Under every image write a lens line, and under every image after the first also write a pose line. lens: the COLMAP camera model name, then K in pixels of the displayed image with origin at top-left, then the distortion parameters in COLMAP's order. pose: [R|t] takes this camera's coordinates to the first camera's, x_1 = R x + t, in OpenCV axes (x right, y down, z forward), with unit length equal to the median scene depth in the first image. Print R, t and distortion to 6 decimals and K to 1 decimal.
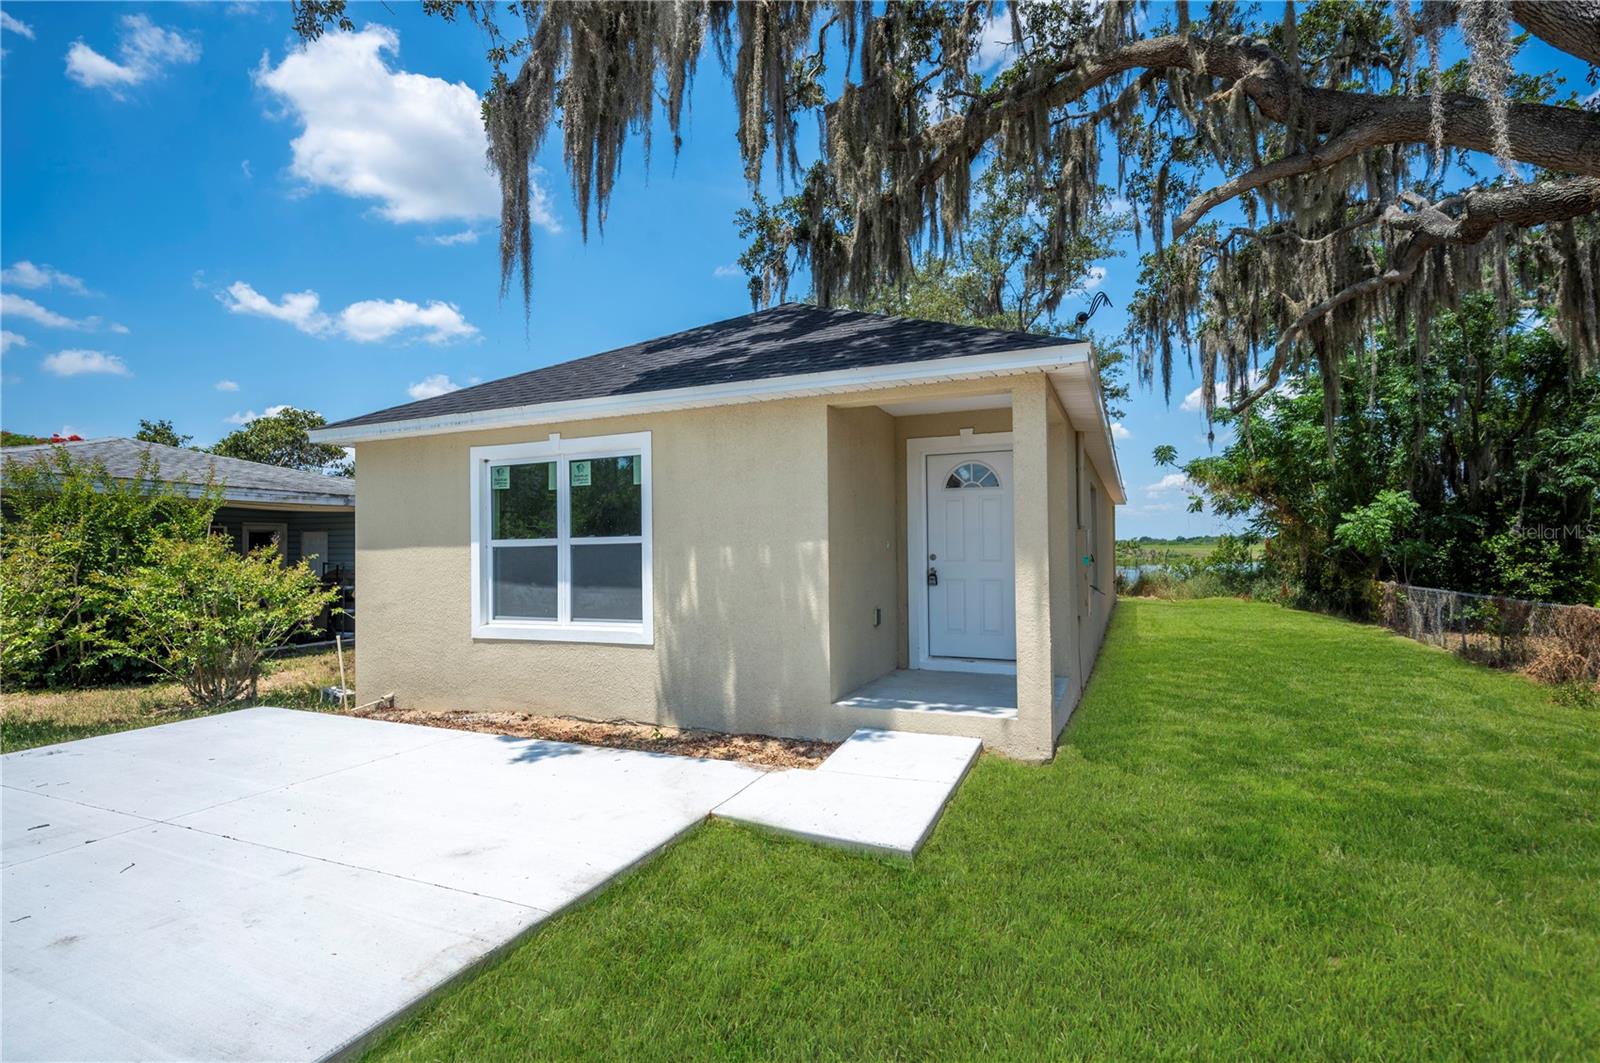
lens RADIAL K [[774.0, 0, 800.0], [0, 774.0, 531.5], [0, 0, 1]] dist [-0.002378, -0.000143]
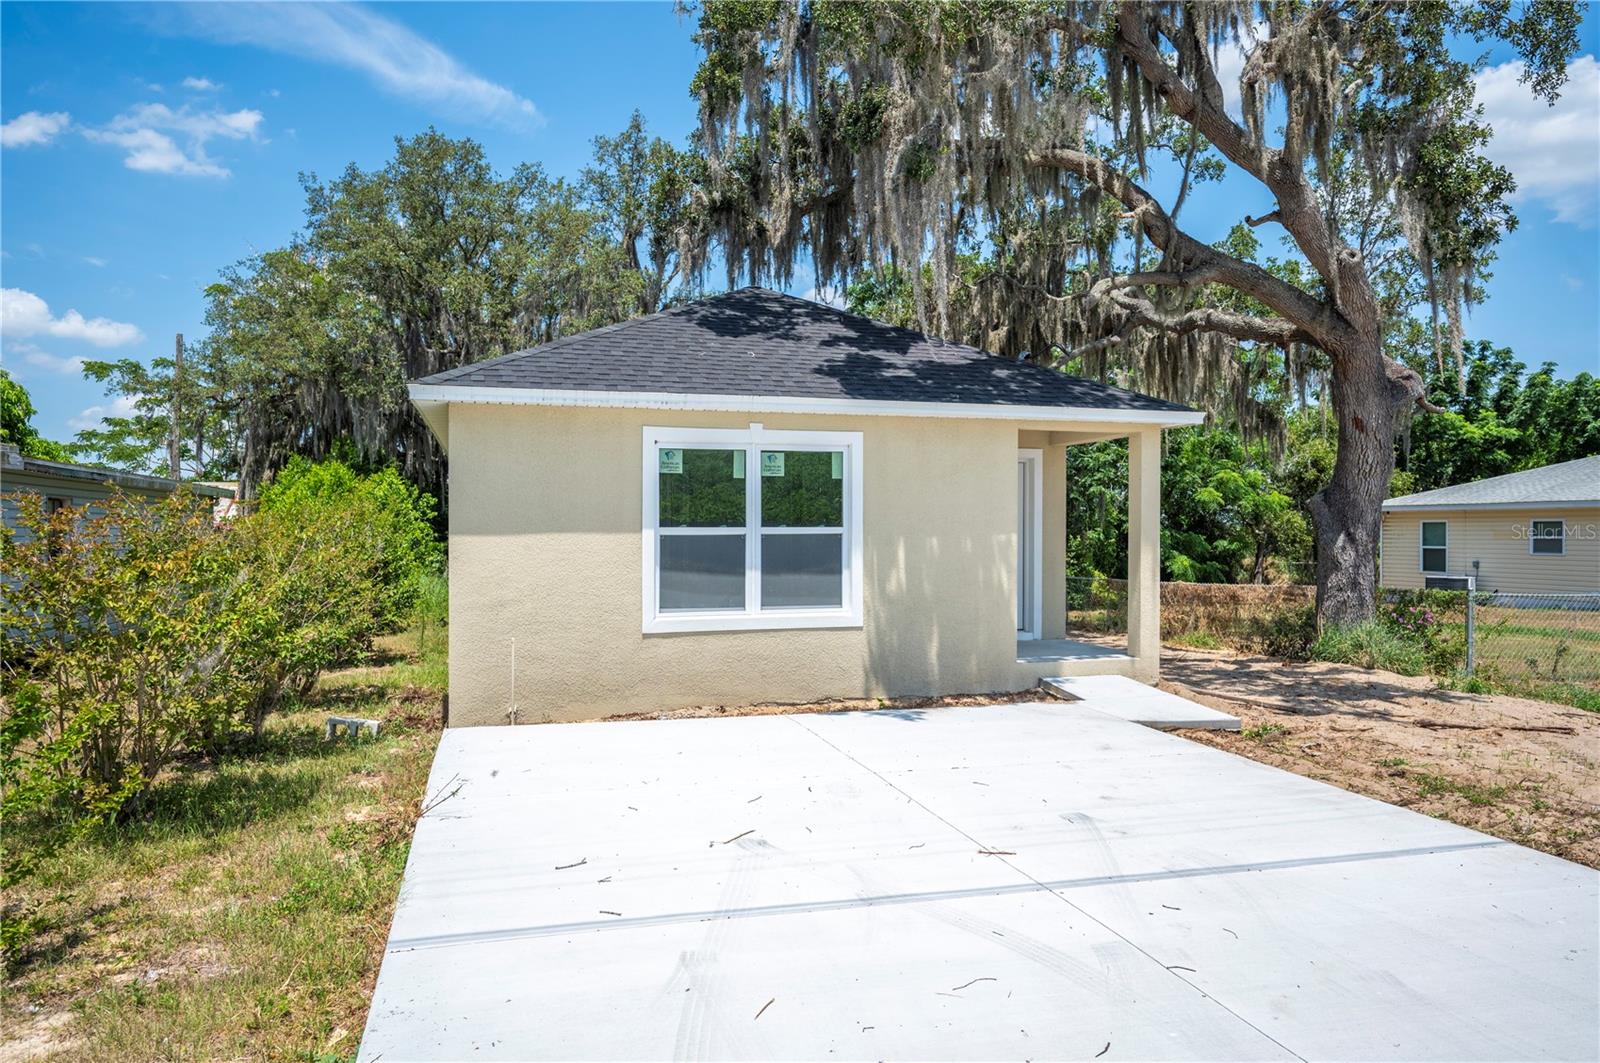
lens RADIAL K [[1046.5, 0, 800.0], [0, 1046.5, 531.5], [0, 0, 1]] dist [-0.002185, 0.001206]
pose [[0.766483, 0.013117, 0.642131, -1.126120], [-0.025603, 0.999621, 0.010141, -0.001245], [-0.641754, -0.024214, 0.766528, -0.077290]]
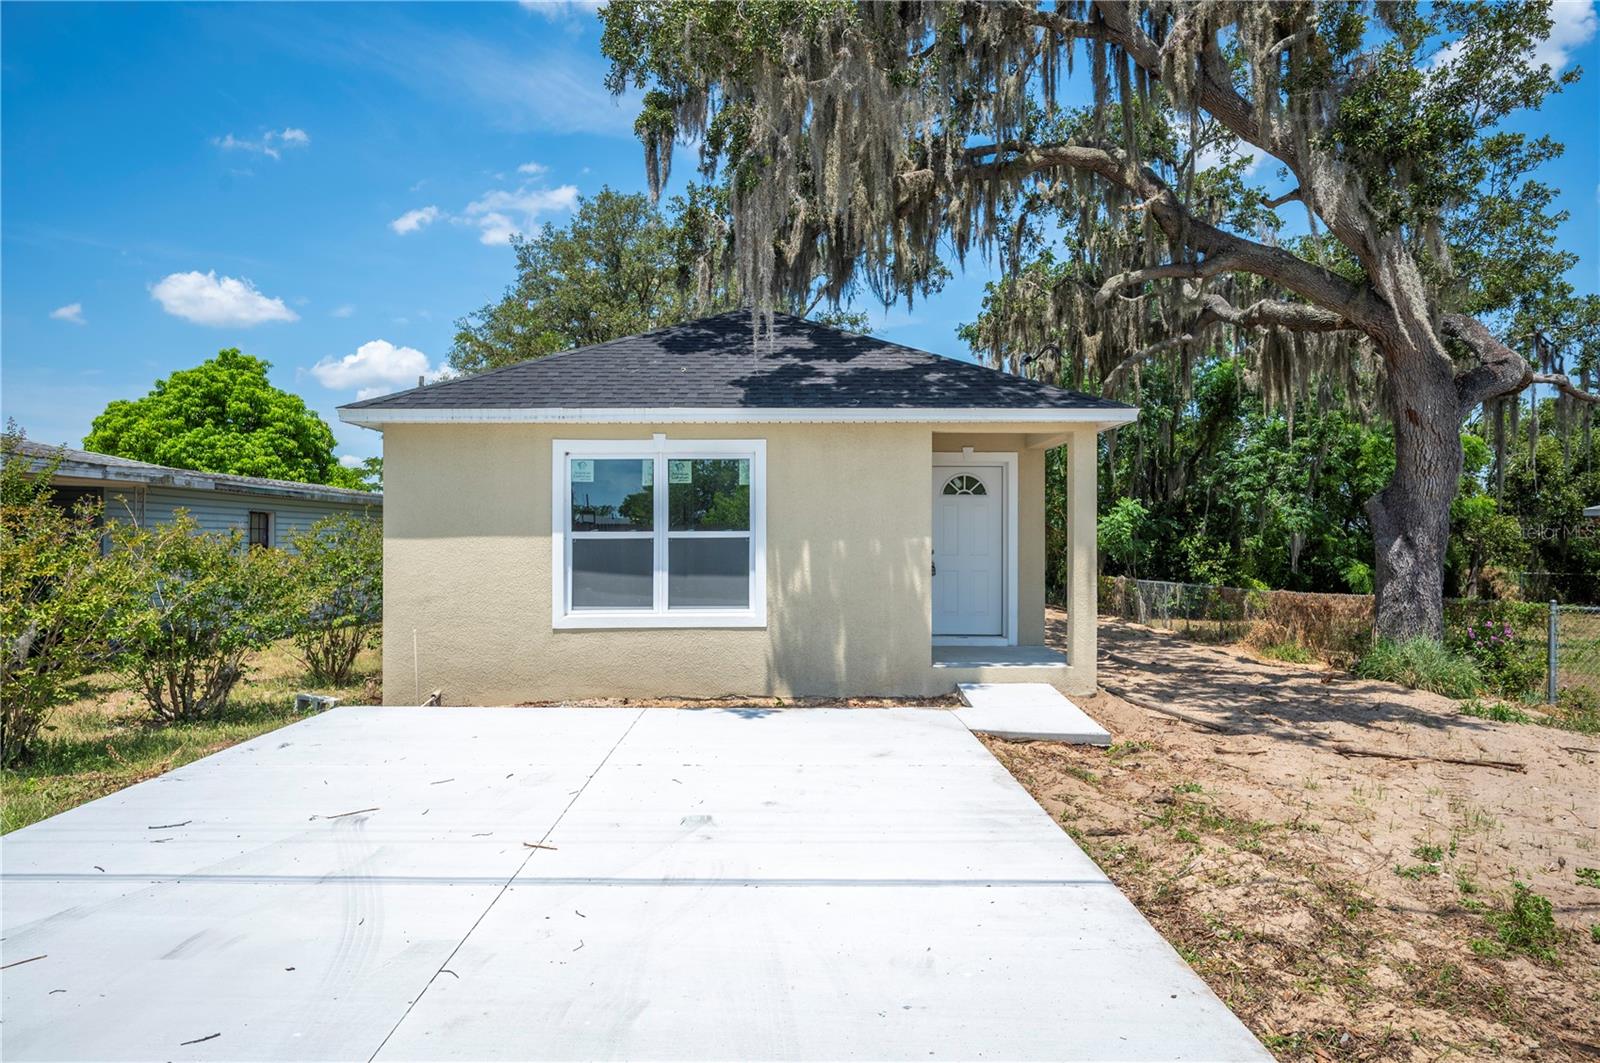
lens RADIAL K [[975.4, 0, 800.0], [0, 975.4, 531.5], [0, 0, 1]] dist [-0.001138, -0.001633]
pose [[0.907103, 0.016197, 0.420597, -0.695154], [-0.020894, 0.999760, 0.006563, -0.004064], [-0.420390, -0.014741, 0.907224, -0.300664]]
